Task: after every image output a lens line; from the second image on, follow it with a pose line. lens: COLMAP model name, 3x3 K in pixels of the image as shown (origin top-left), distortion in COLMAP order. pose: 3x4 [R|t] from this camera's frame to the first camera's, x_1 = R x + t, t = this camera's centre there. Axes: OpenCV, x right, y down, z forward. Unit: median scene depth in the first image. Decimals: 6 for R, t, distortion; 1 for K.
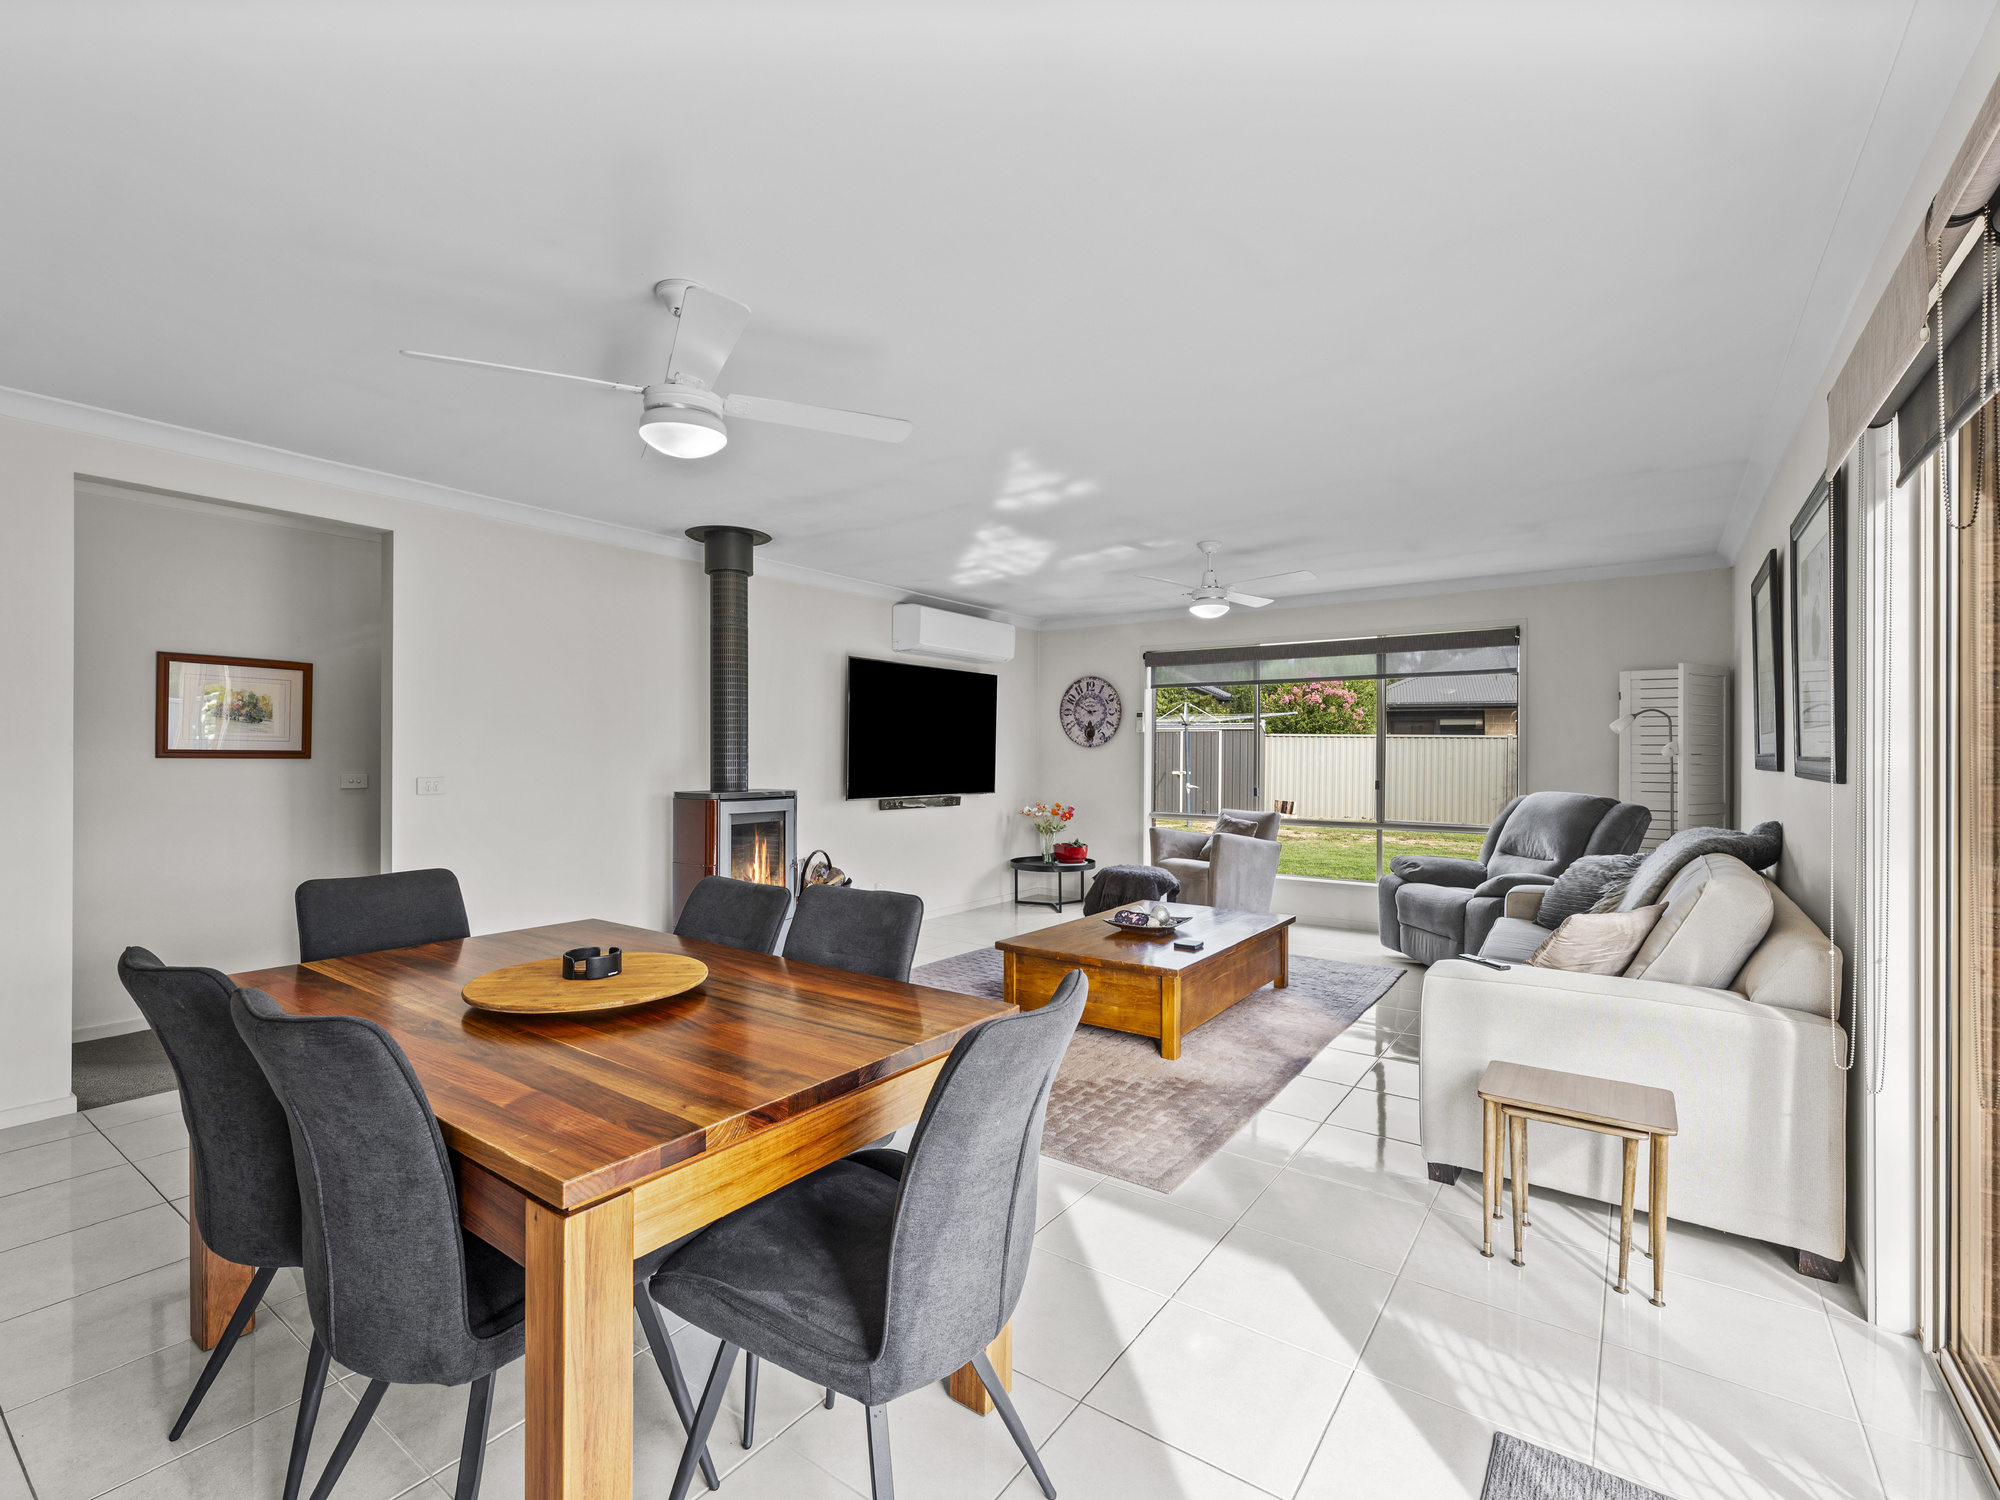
lens RADIAL K [[902.3, 0, 999.9], [0, 902.3, 752.5], [0, 0, 1]] dist [-0.002843, 0.000488]
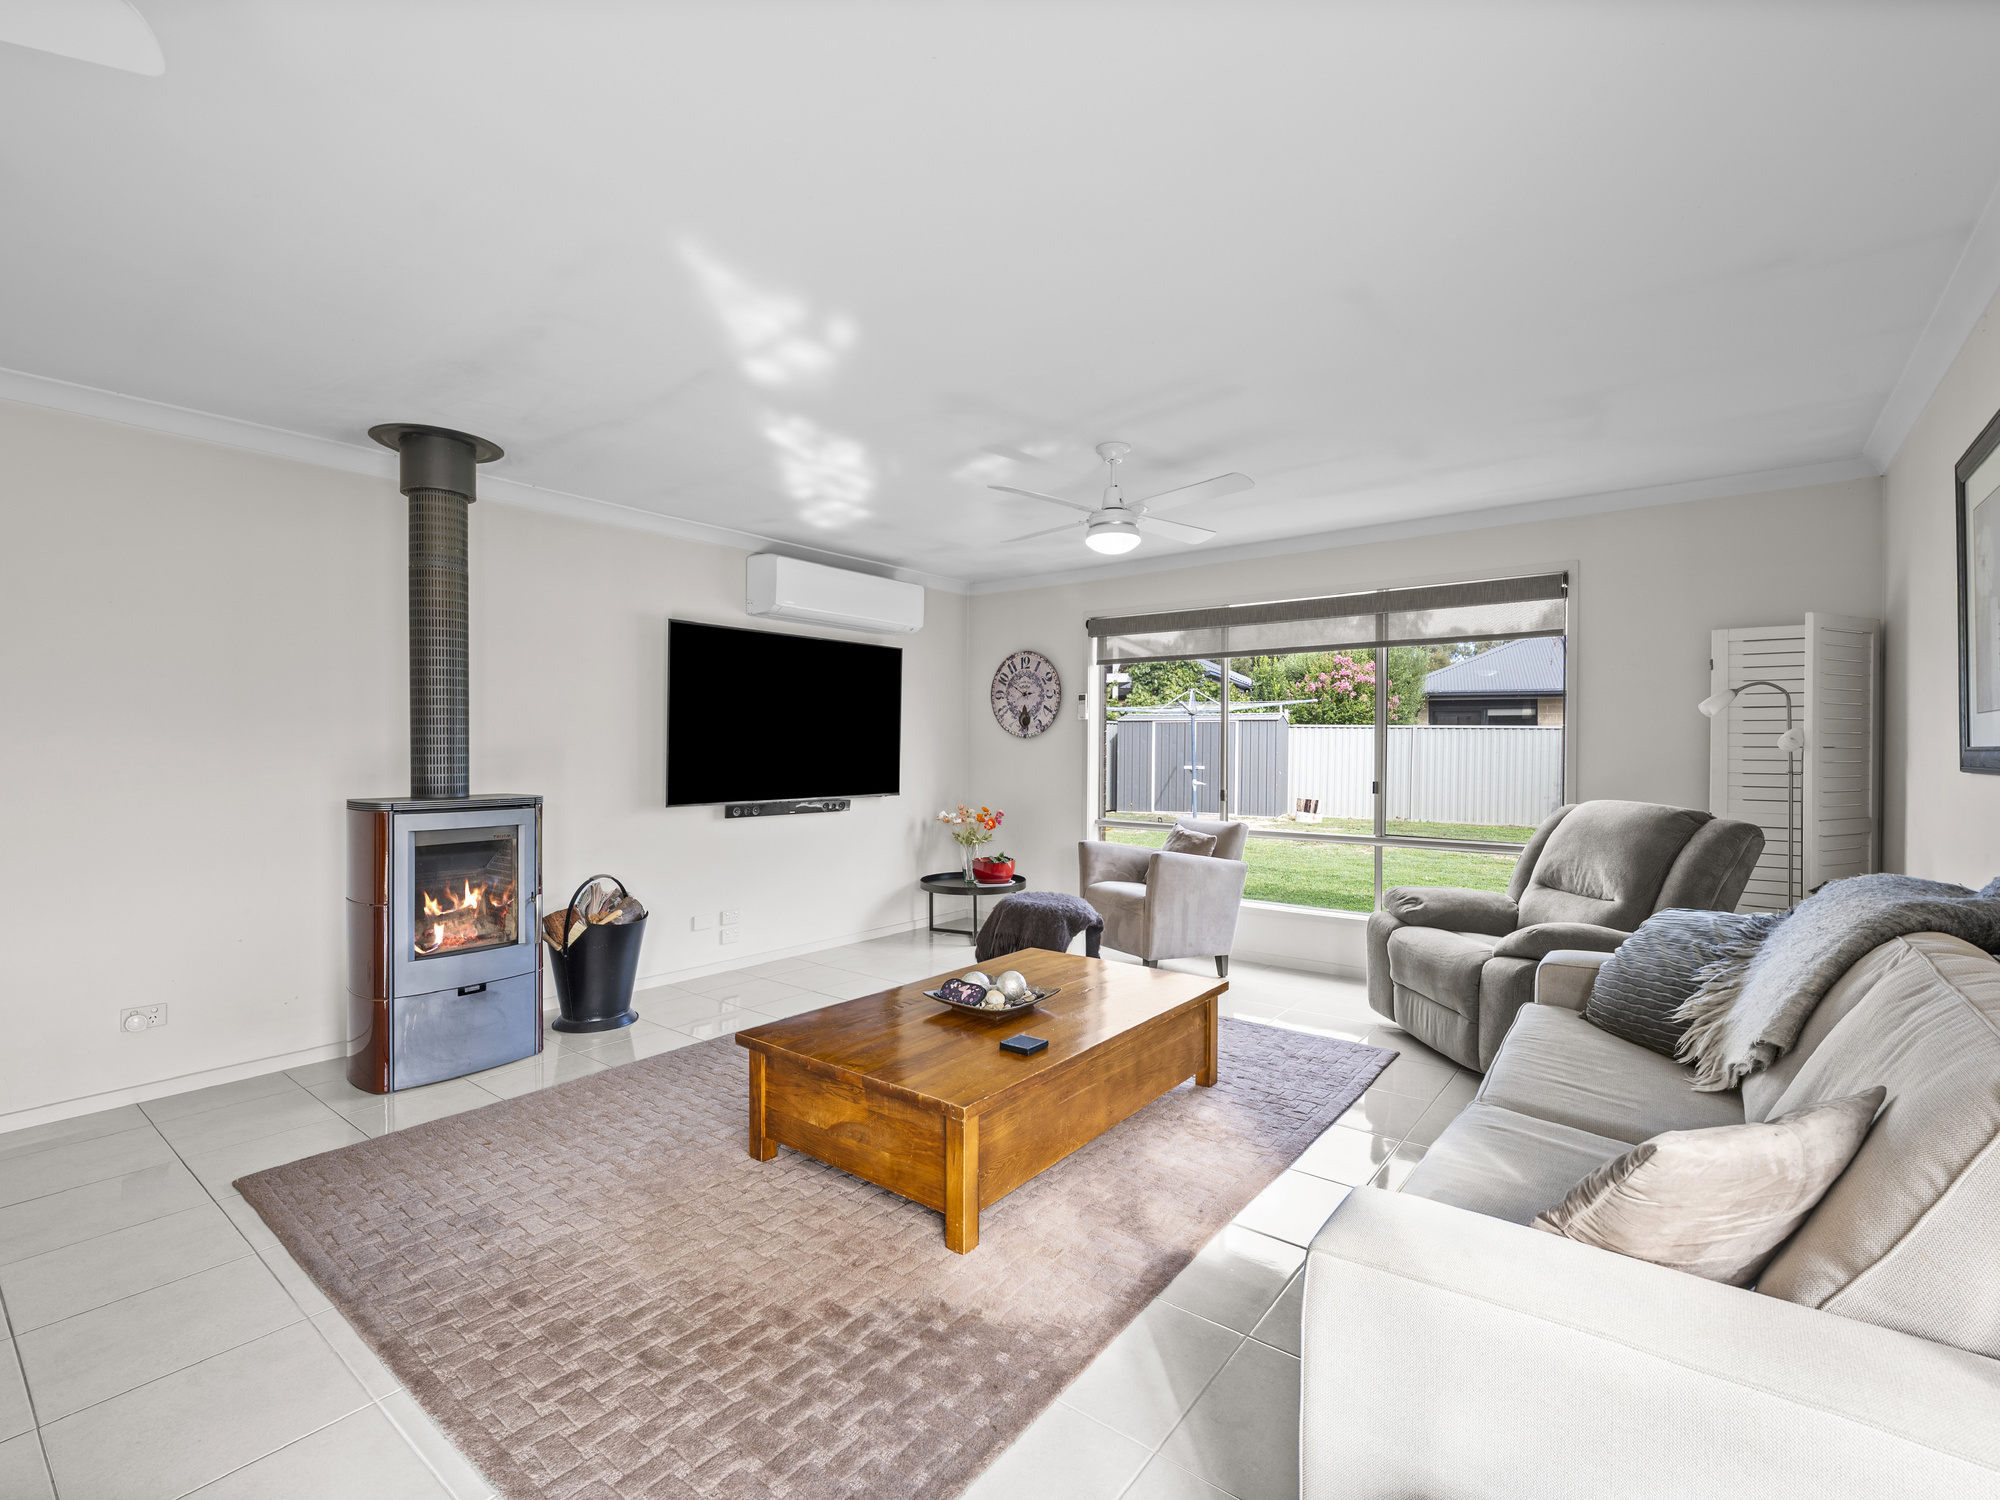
lens RADIAL K [[902.3, 0, 1000.9], [0, 902.3, 750.3], [0, 0, 1]] dist [-0.002843, 0.000488]
pose [[0.998823, 0.000776, -0.048490, 0.176129], [-0.000502, 0.999984, 0.005666, 0.000587], [0.048494, -0.005635, 0.998808, 0.285306]]
